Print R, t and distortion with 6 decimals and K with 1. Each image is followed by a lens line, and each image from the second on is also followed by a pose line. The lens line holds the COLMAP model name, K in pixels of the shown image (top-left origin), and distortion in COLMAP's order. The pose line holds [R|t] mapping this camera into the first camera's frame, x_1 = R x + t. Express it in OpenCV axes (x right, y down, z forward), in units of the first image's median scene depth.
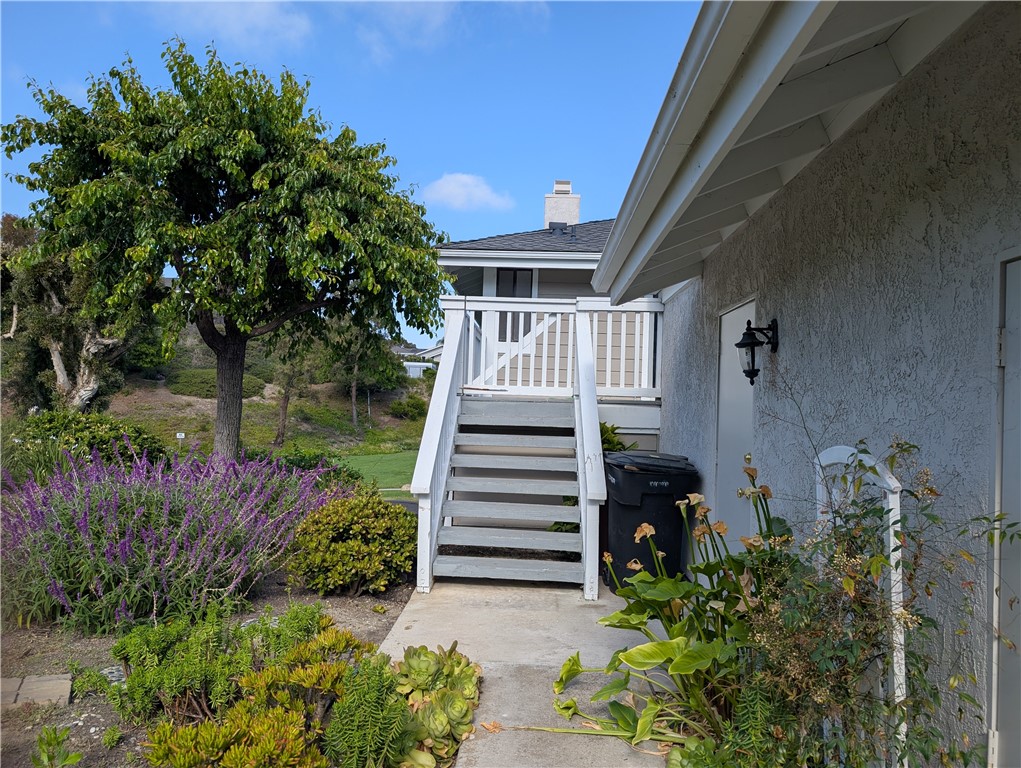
lens RADIAL K [[727.1, 0, 510.5], [0, 727.1, 384.0], [0, 0, 1]] dist [0.029846, -0.027367]
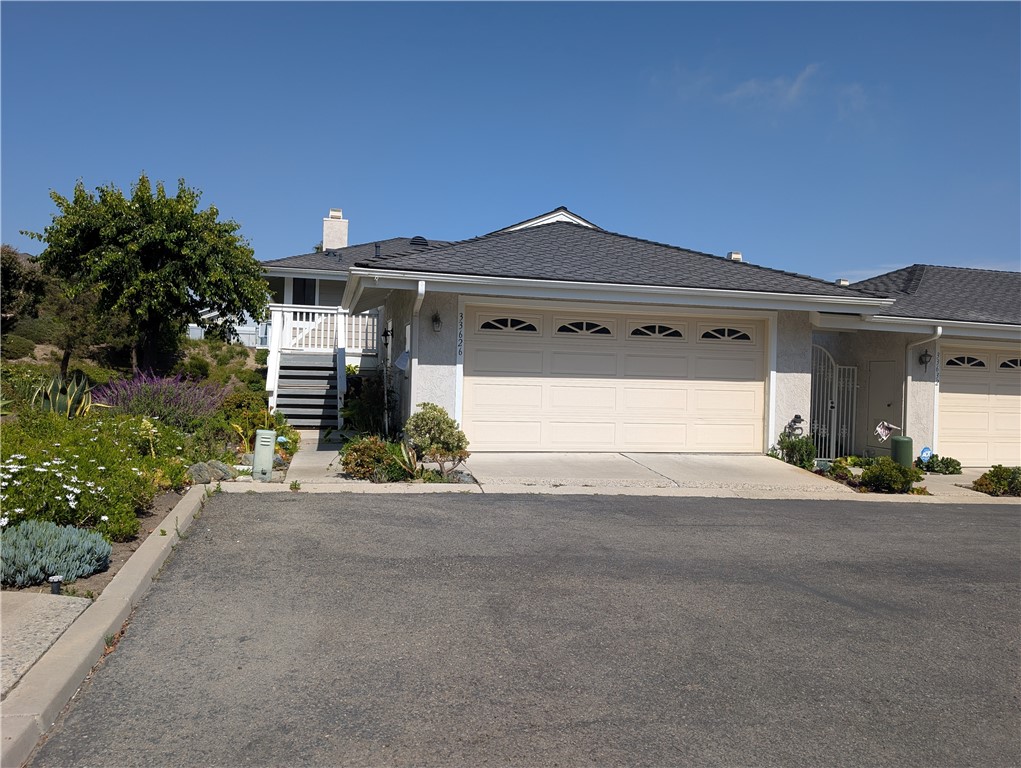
lens RADIAL K [[727.1, 0, 510.5], [0, 727.1, 384.0], [0, 0, 1]] dist [0.029846, -0.027367]
pose [[0.957297, -0.008861, 0.288971, -0.039520], [-0.005867, 0.998729, 0.050061, -0.000791], [-0.289047, -0.049619, 0.956028, -1.111563]]
